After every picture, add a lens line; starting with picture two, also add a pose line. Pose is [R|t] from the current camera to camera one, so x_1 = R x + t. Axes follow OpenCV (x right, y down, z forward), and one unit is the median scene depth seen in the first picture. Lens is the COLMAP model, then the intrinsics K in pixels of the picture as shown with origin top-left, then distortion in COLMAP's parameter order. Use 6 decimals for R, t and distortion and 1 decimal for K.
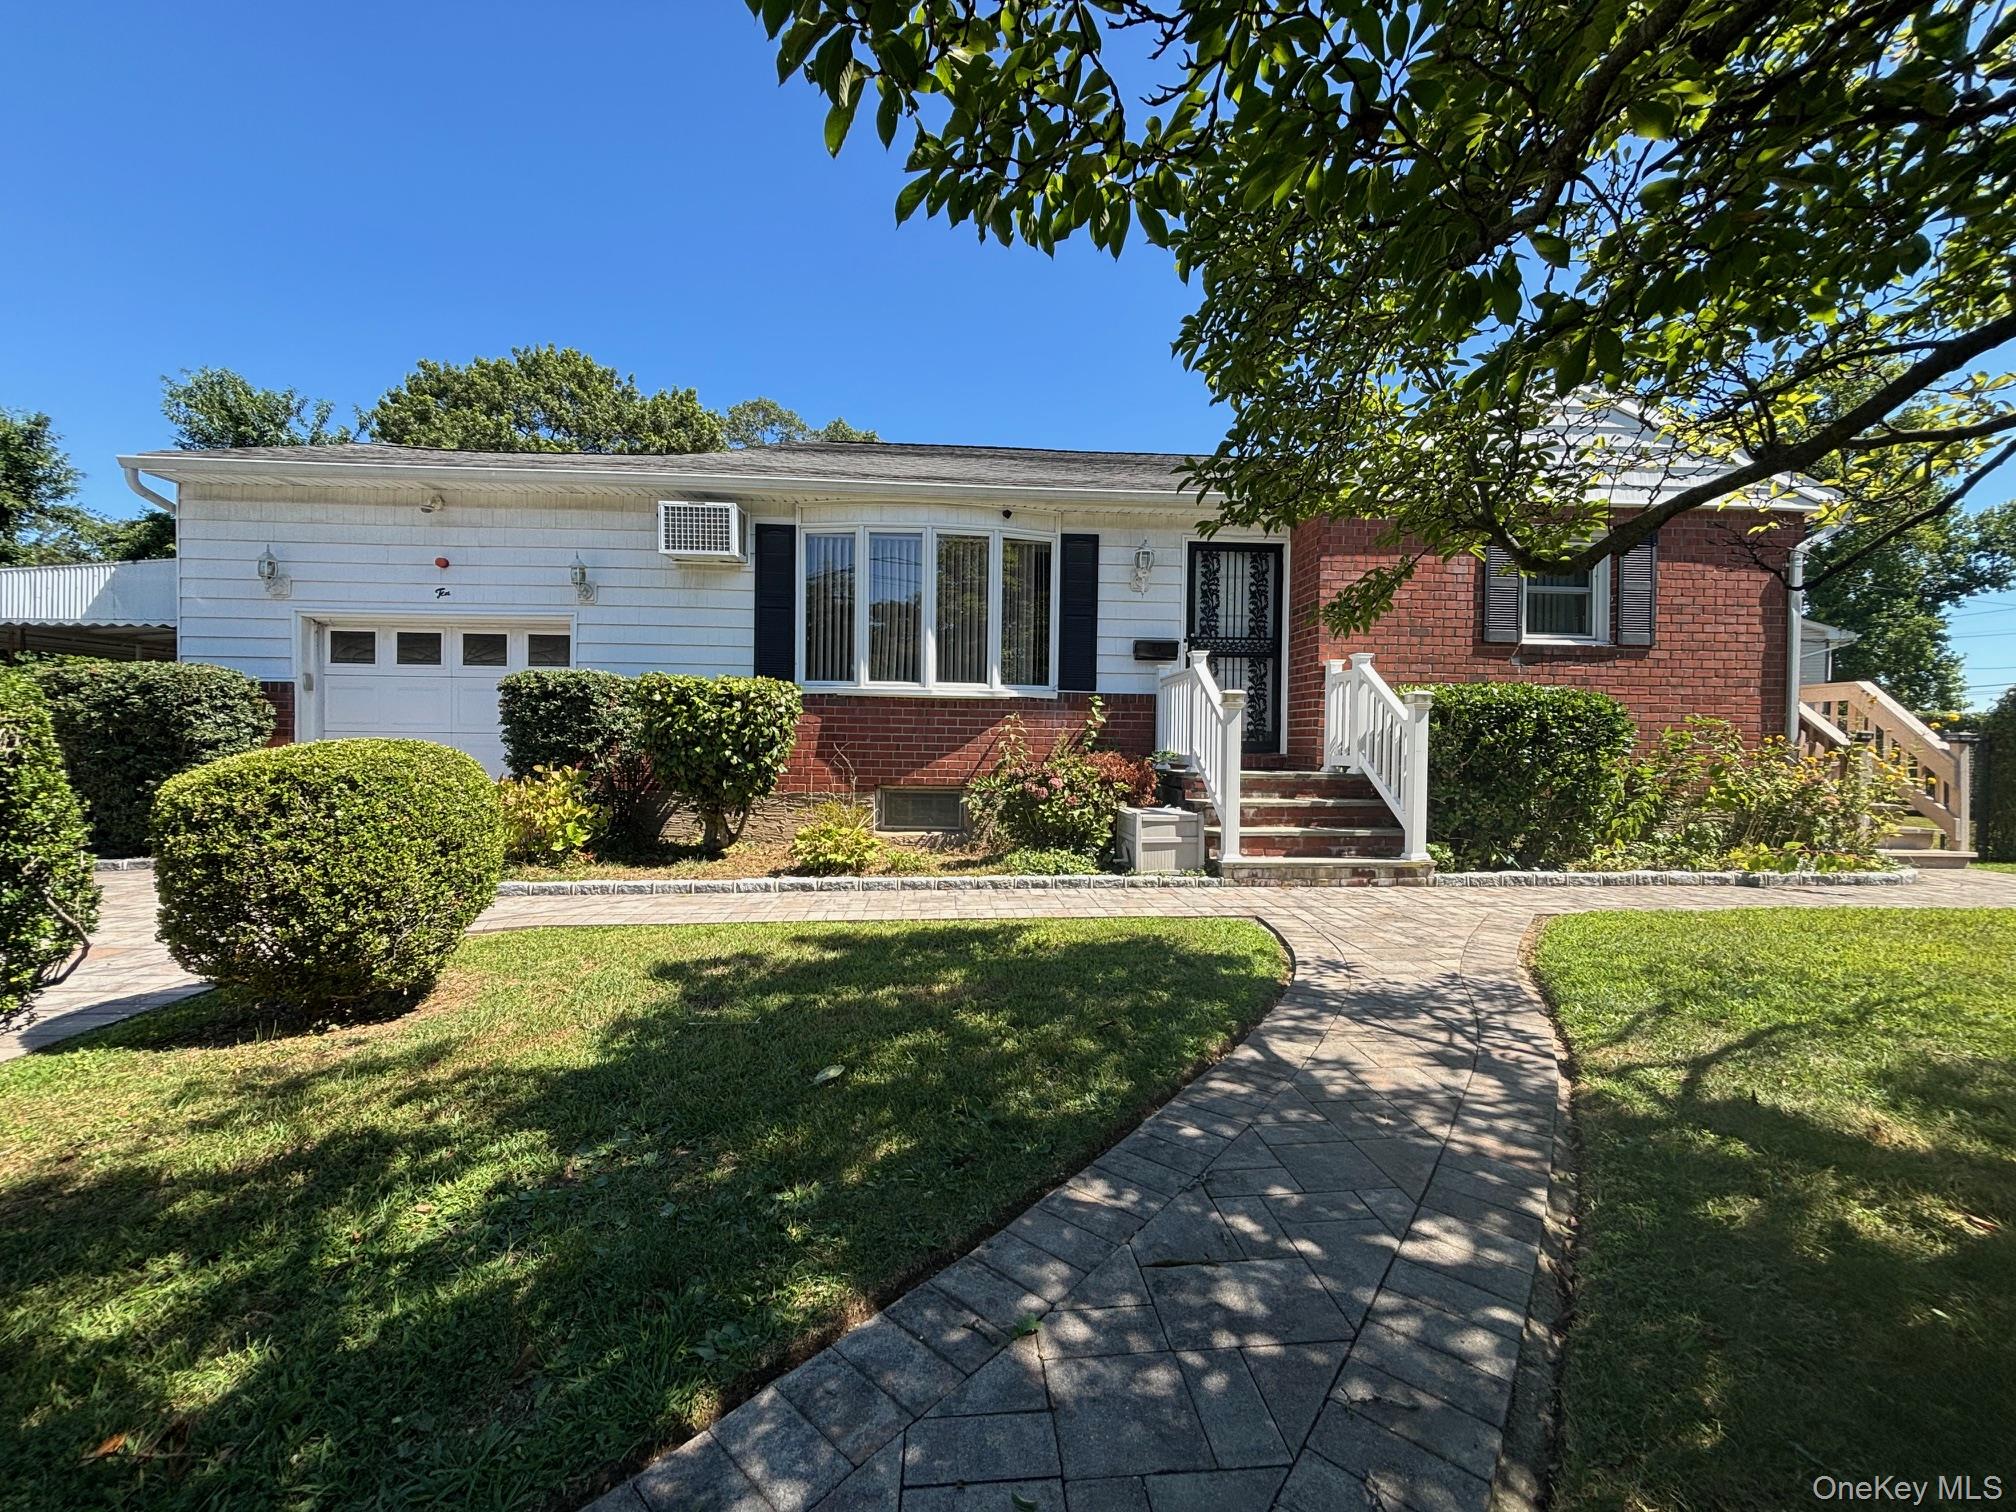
lens RADIAL K [[818.9, 0, 1006.6], [0, 818.9, 747.1], [0, 0, 1]] dist [0.010399, -0.010956]
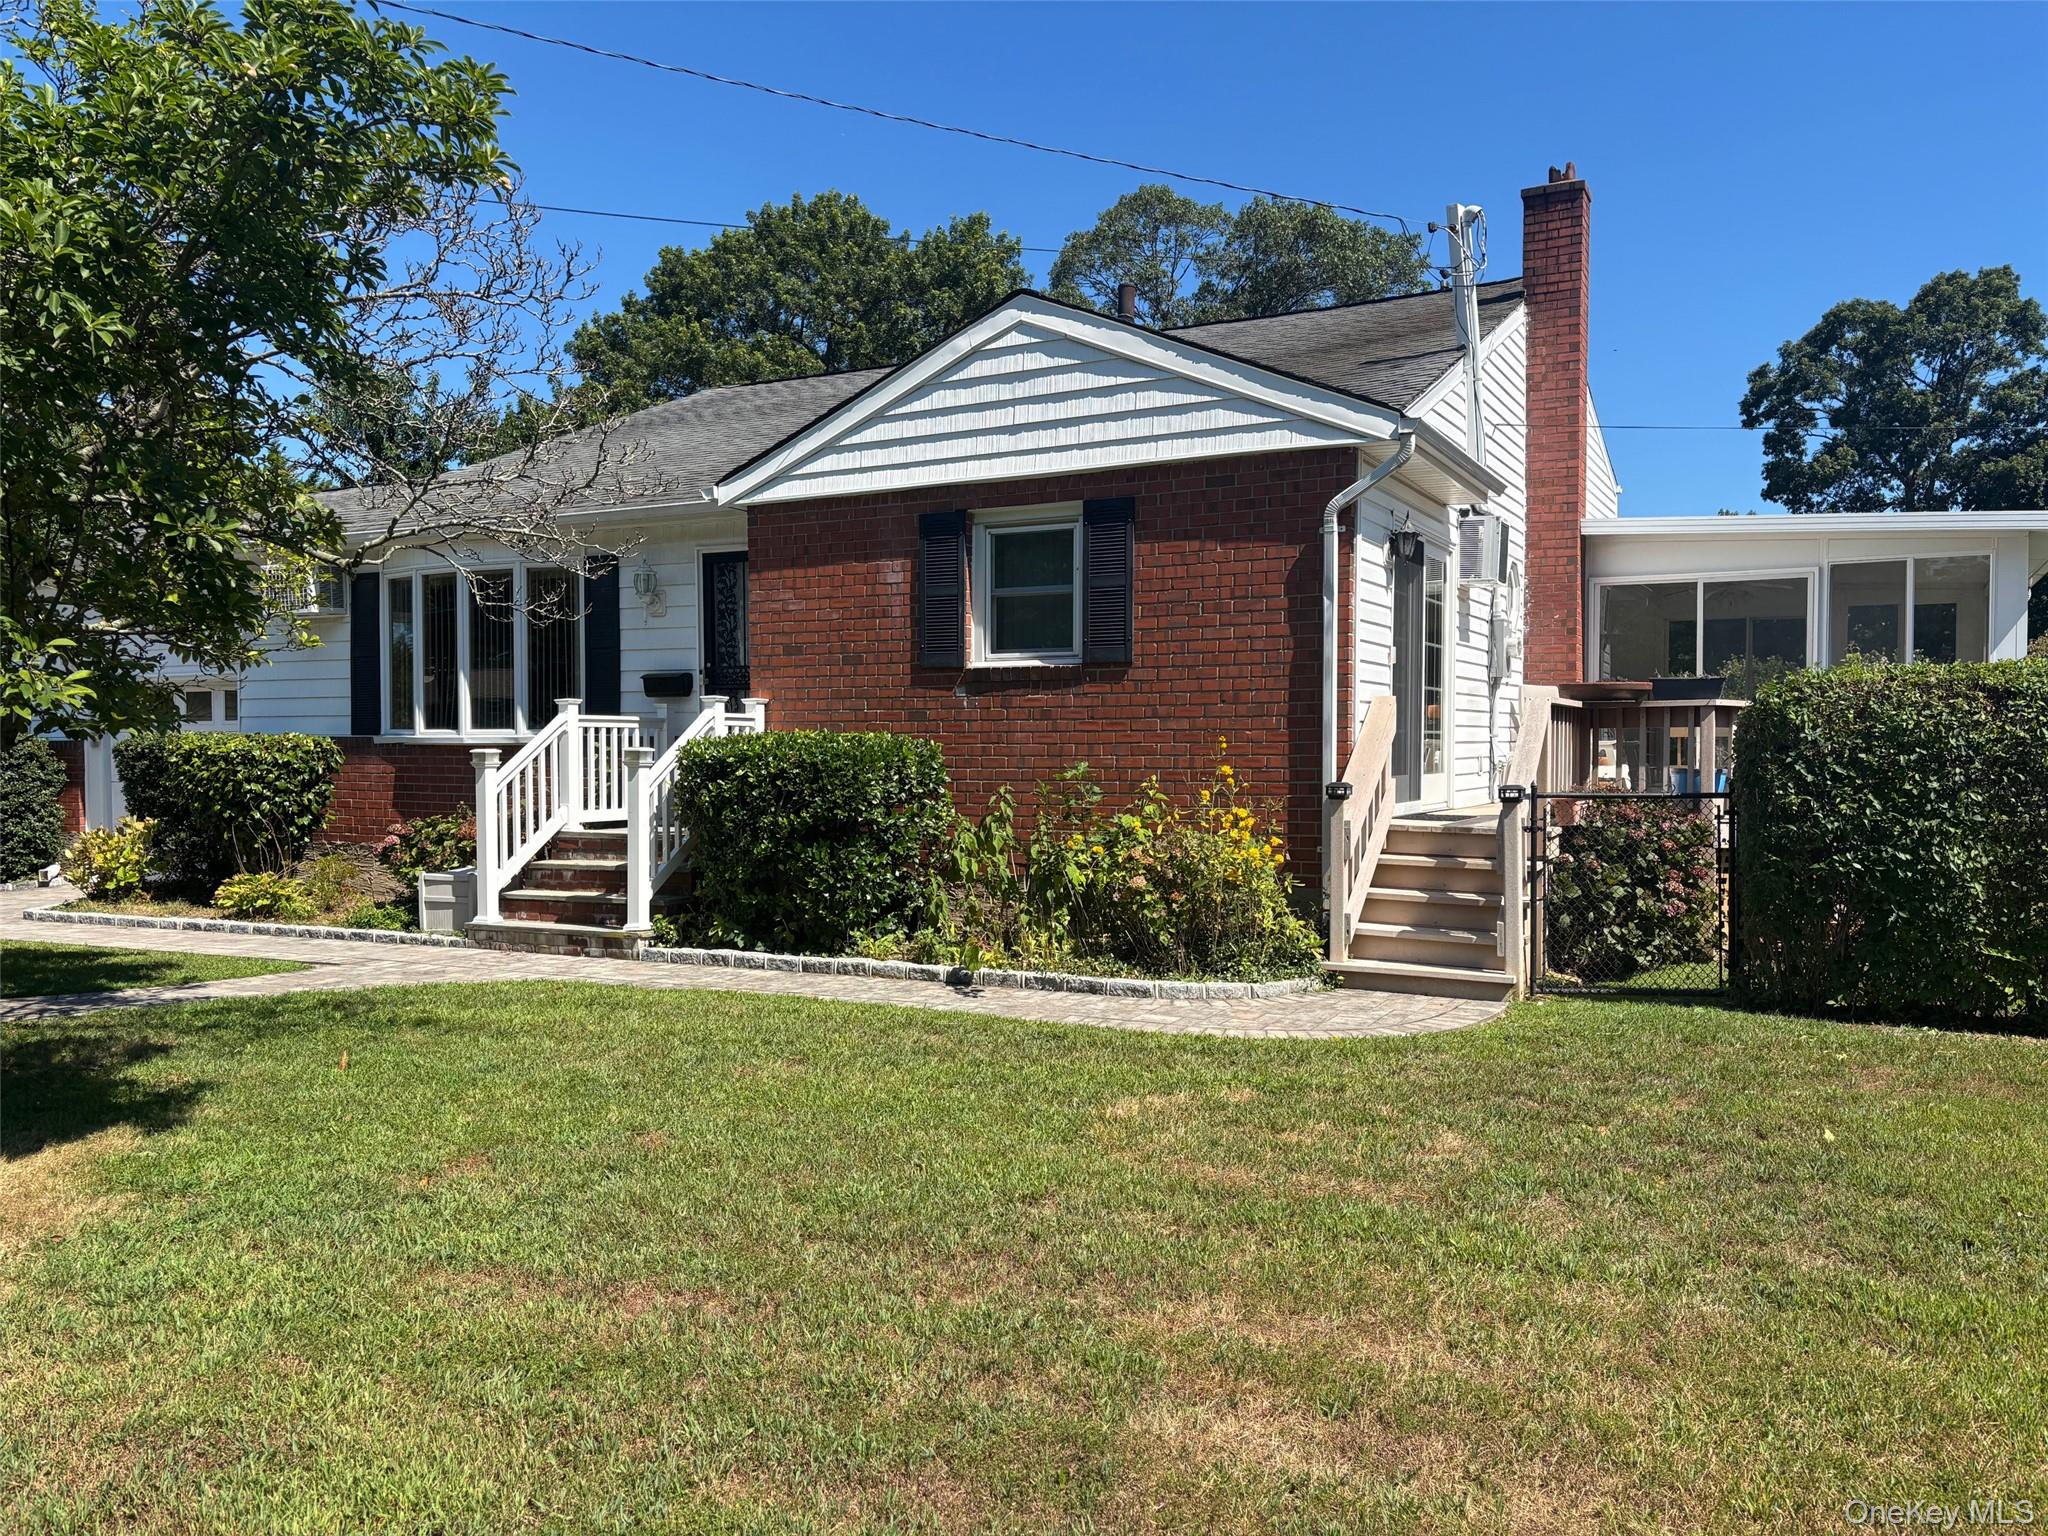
lens RADIAL K [[1544.5, 0, 1024.0], [0, 1544.5, 768.0], [0, 0, 1]] dist [0.087521, -0.130479]
pose [[0.851954, -0.004740, -0.523596, 1.436711], [0.011801, 0.999879, 0.010149, -0.046620], [0.523484, -0.014825, 0.851906, -0.204657]]
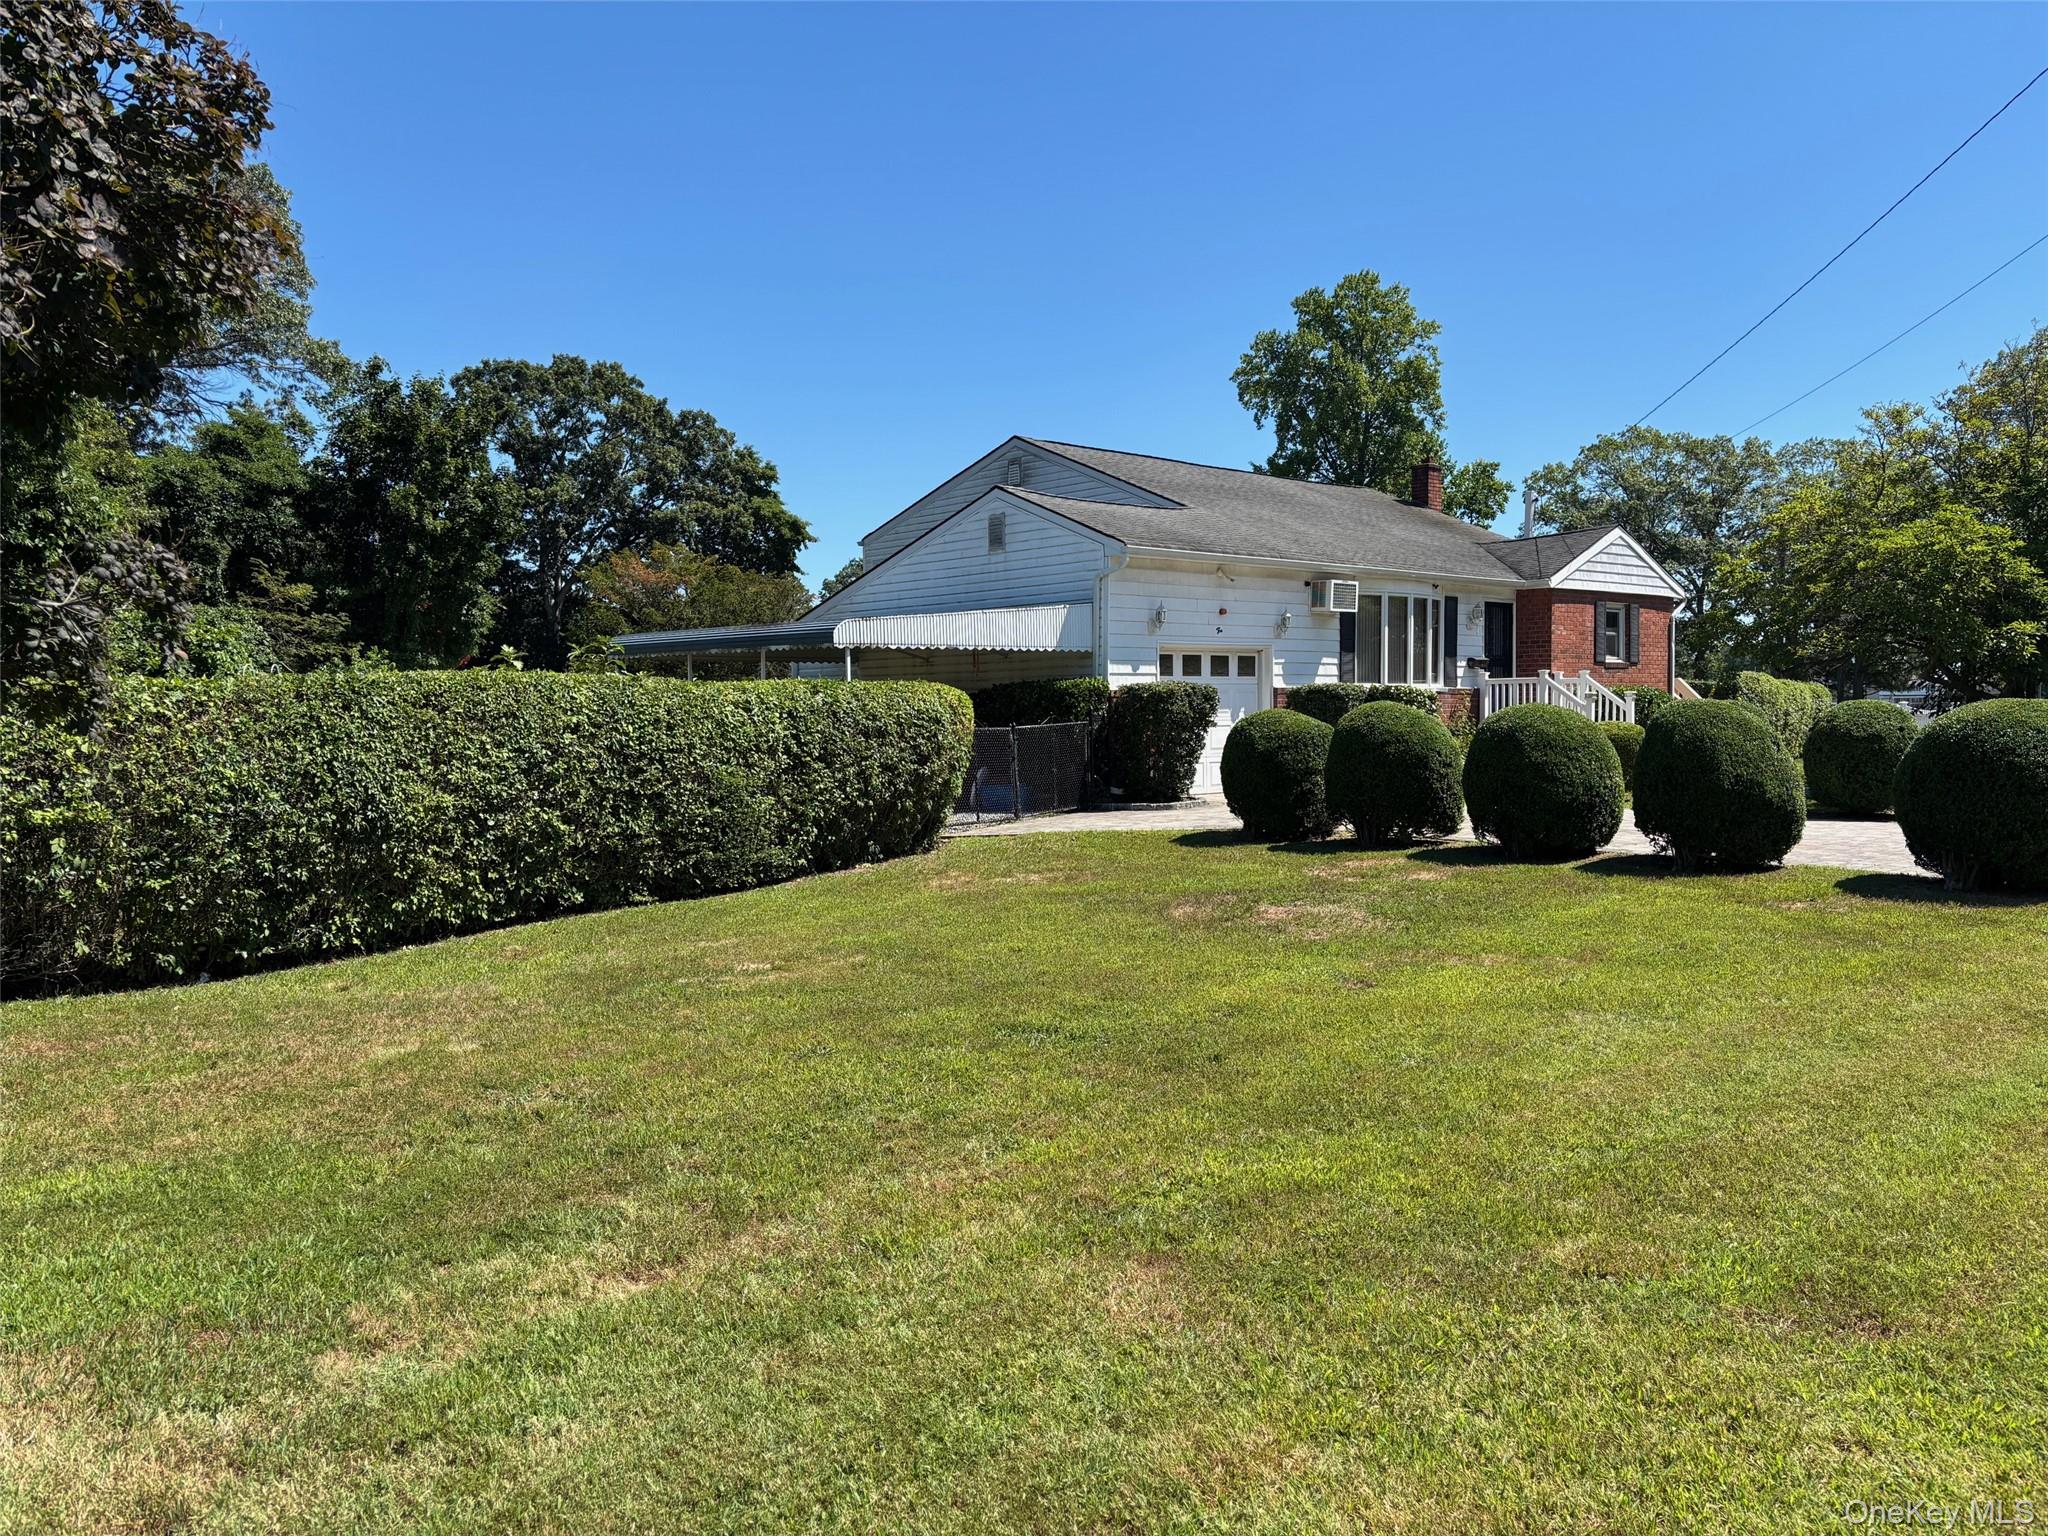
lens RADIAL K [[1544.5, 0, 1024.0], [0, 1544.5, 768.0], [0, 0, 1]] dist [0.087521, -0.130479]
pose [[0.781070, -0.044743, 0.622838, -2.829143], [0.027426, 0.998925, 0.037367, -0.048998], [-0.623841, -0.012105, 0.781458, -1.060134]]
